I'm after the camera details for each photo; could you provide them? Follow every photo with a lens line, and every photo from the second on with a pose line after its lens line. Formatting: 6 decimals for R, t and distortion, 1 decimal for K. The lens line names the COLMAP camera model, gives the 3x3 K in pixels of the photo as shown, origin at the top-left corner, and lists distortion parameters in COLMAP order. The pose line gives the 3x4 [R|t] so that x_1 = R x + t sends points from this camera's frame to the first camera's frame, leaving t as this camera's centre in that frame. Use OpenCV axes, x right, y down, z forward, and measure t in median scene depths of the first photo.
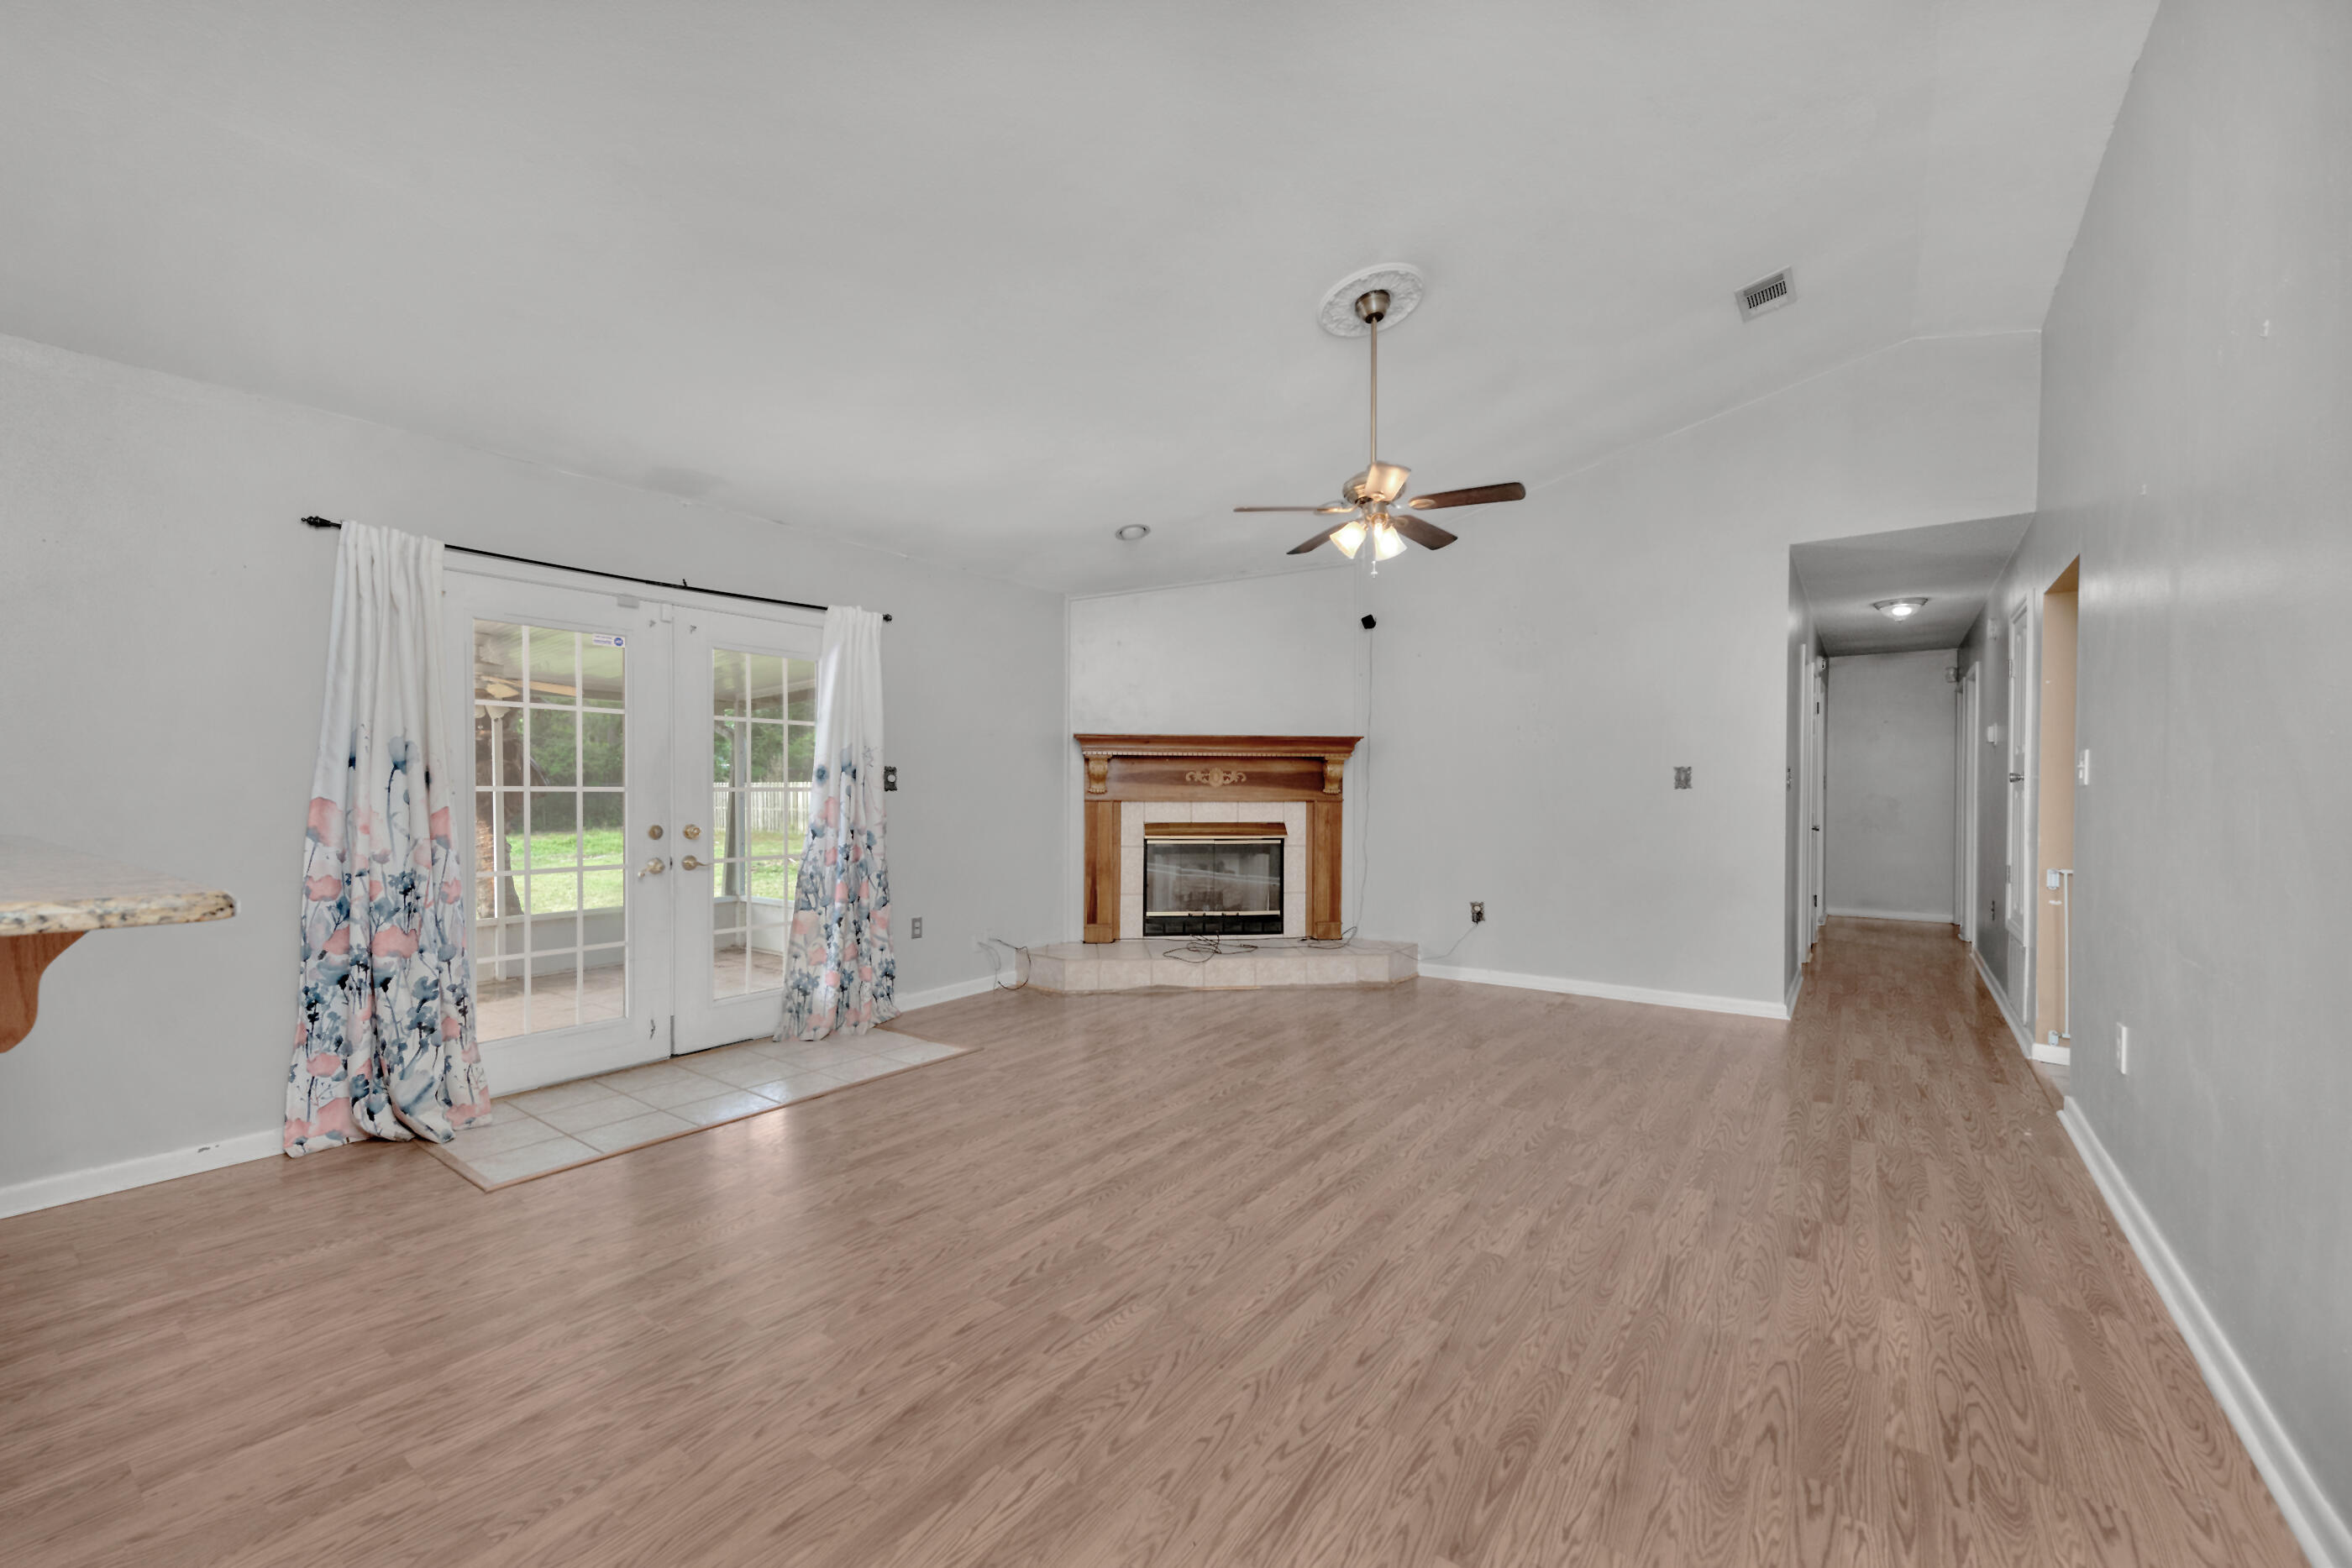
lens RADIAL K [[963.9, 0, 1180.7], [0, 963.9, 817.4], [0, 0, 1]] dist [0.025812, -0.007930]
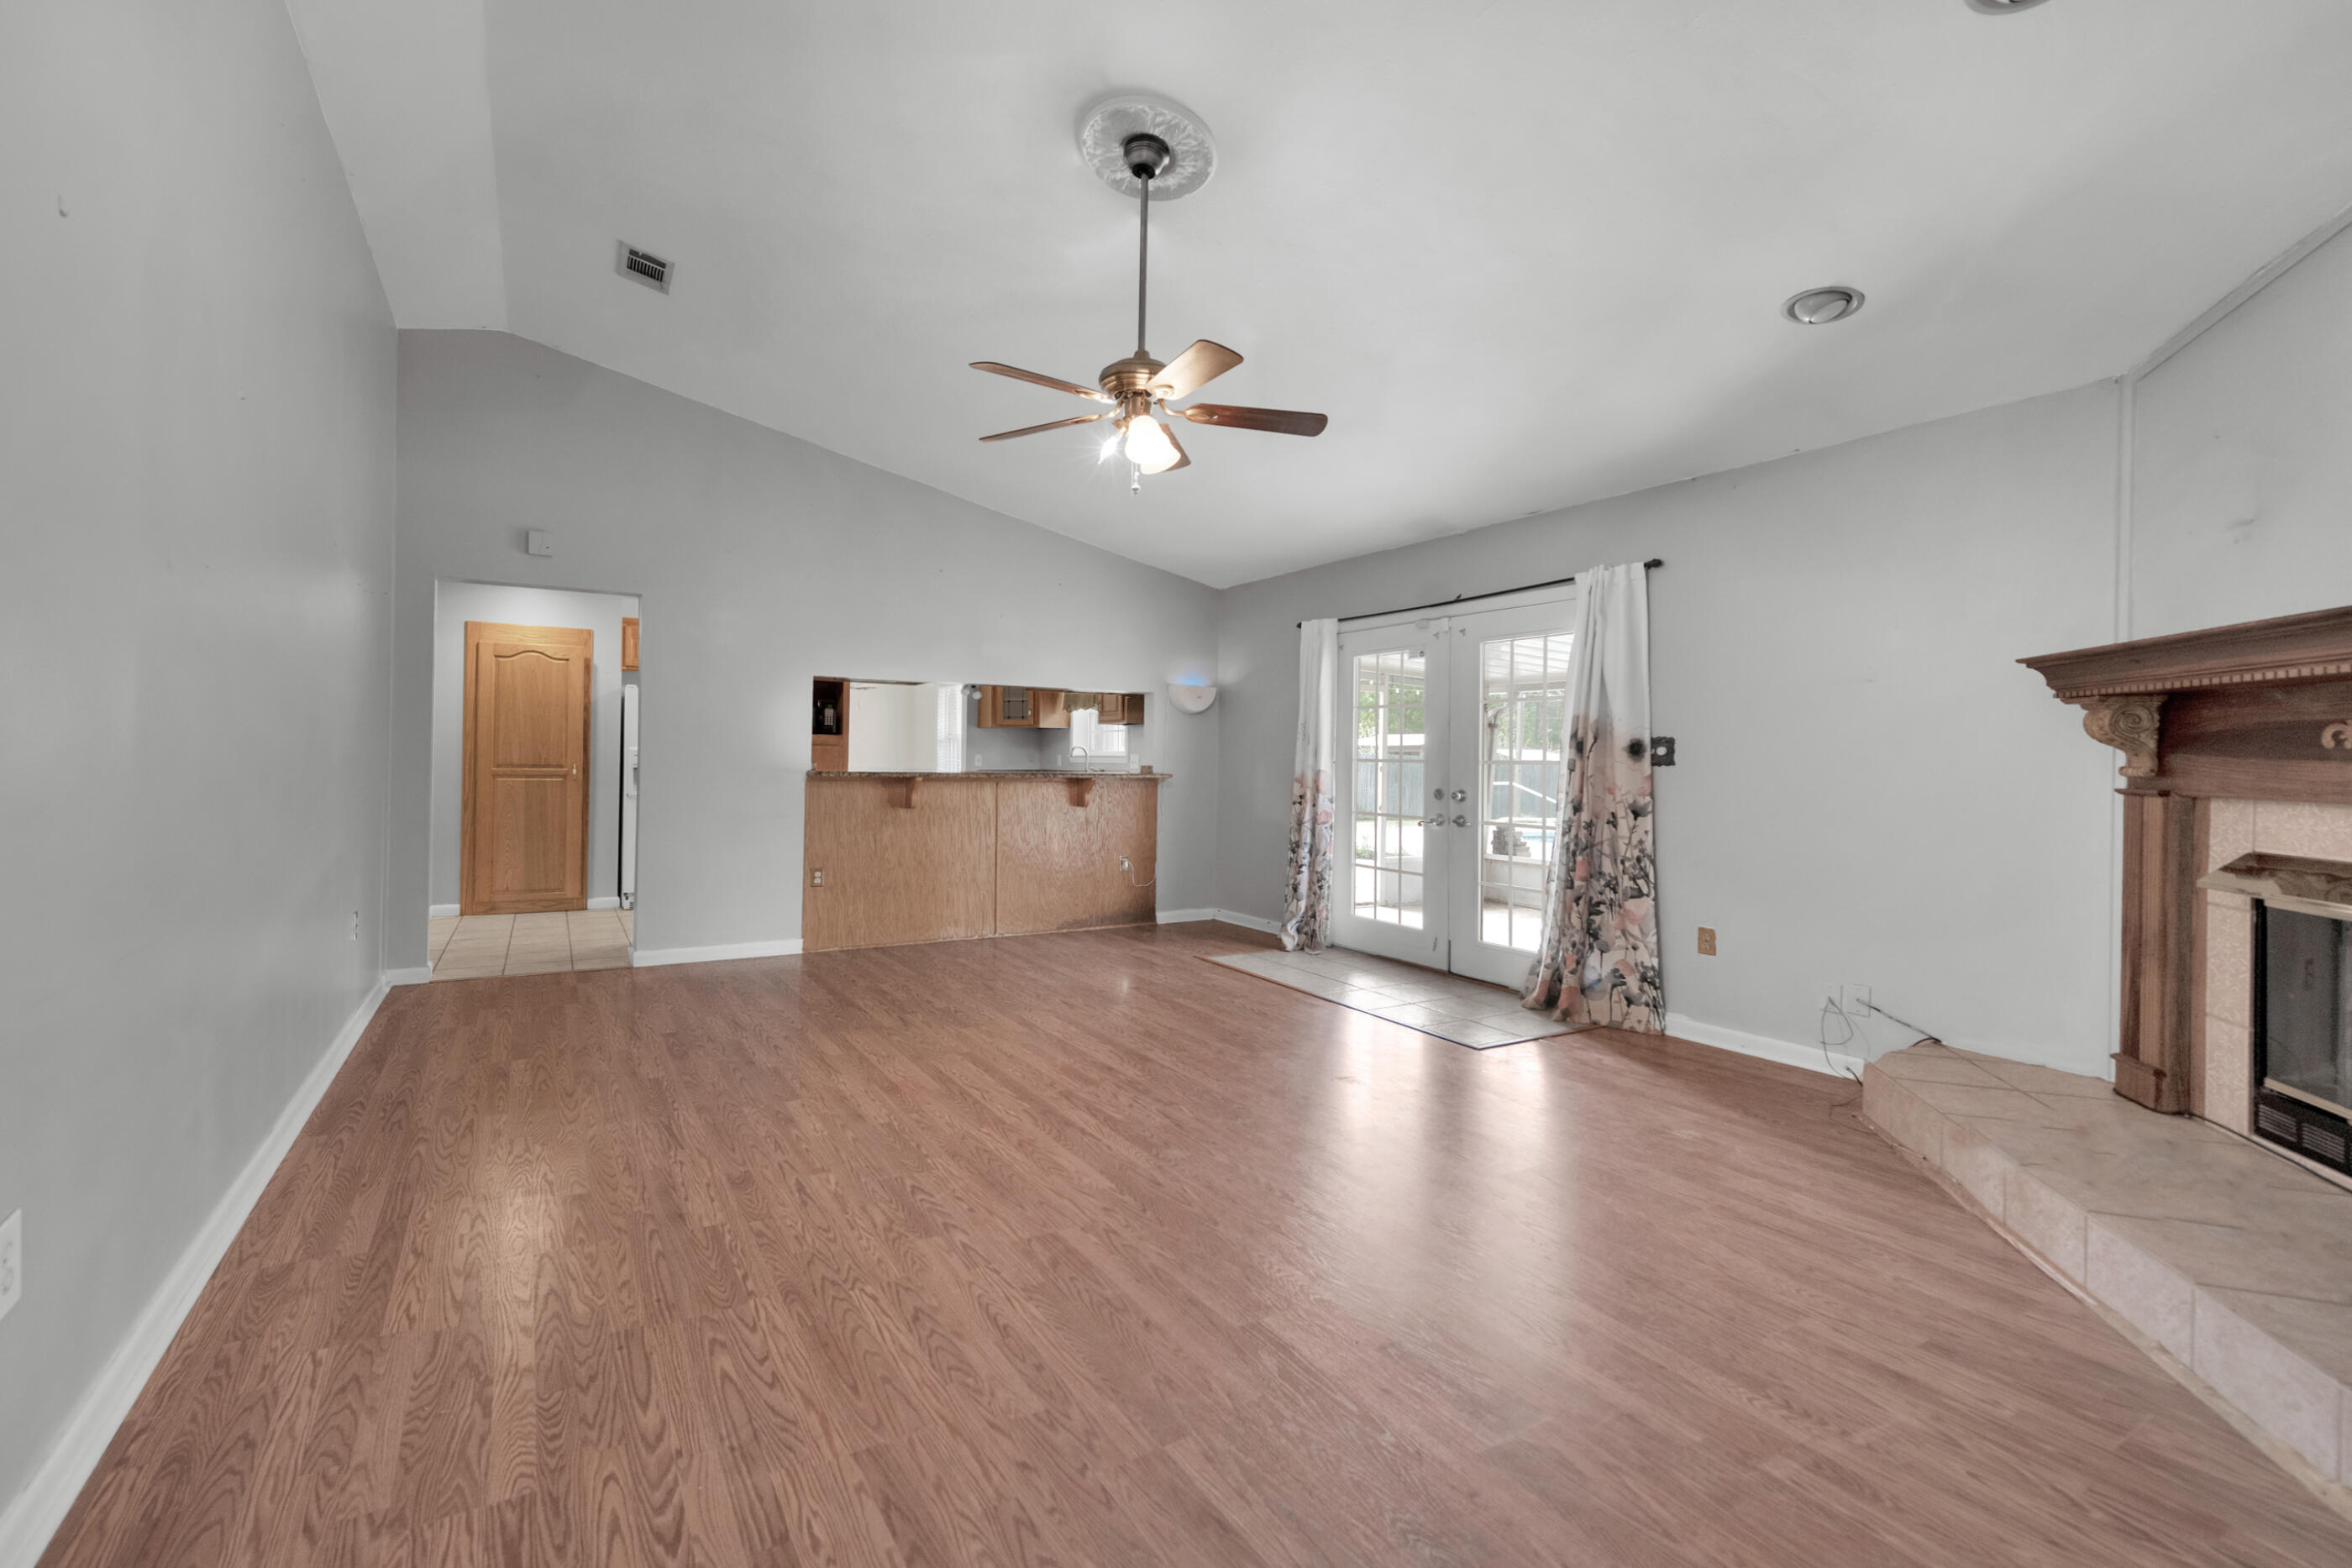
lens RADIAL K [[920.9, 0, 1147.3], [0, 920.9, 768.4], [0, 0, 1]] dist [0.001163, -0.000864]
pose [[-0.358055, 0.004350, -0.933690, 1.044801], [-0.043212, 0.998840, 0.021225, -0.039319], [0.932700, 0.047946, -0.357452, 1.486676]]
